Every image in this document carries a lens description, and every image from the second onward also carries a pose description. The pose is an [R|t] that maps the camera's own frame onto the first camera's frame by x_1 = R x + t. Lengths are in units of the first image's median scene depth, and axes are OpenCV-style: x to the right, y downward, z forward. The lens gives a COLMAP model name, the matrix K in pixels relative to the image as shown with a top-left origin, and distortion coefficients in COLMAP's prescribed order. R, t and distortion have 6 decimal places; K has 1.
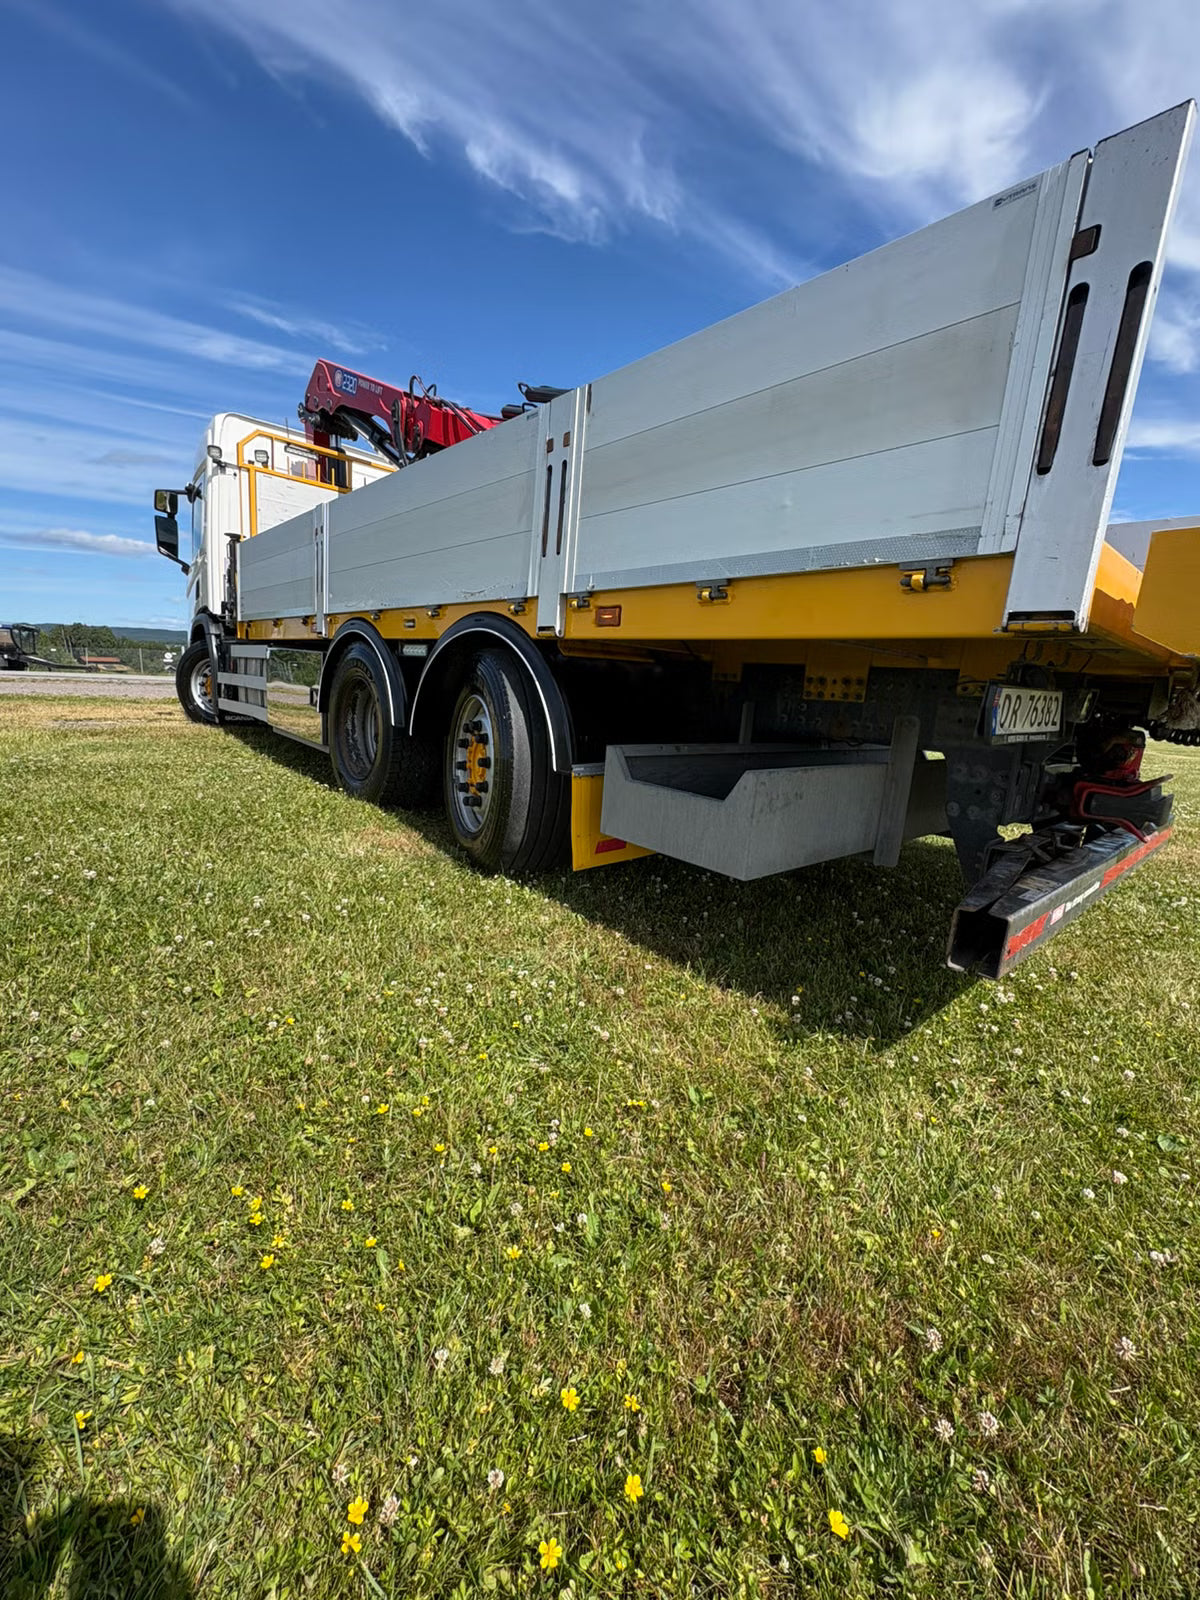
lens RADIAL K [[649.1, 0, 600.1], [0, 649.1, 801.2], [0, 0, 1]] dist [-0.000261, -0.000621]
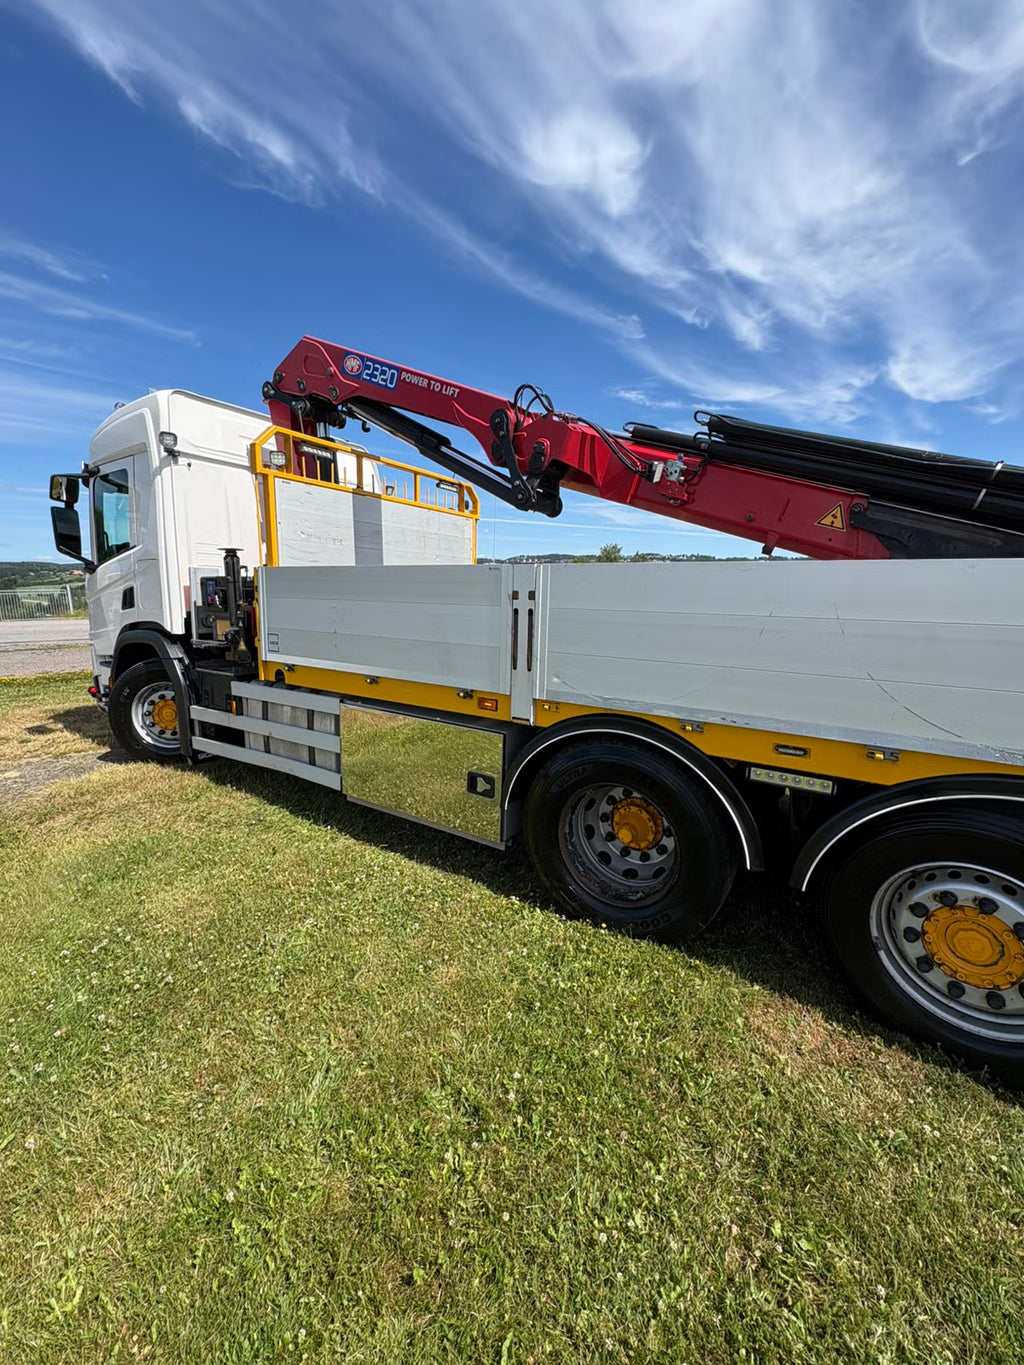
lens RADIAL K [[553.7, 0, 514.0], [0, 553.7, 672.8], [0, 0, 1]] dist [-0.000261, -0.000621]
pose [[0.956777, -0.094981, 0.274876, -0.388989], [0.100856, 0.994874, -0.007288, -0.195105], [-0.272775, 0.034696, 0.961452, 0.222765]]
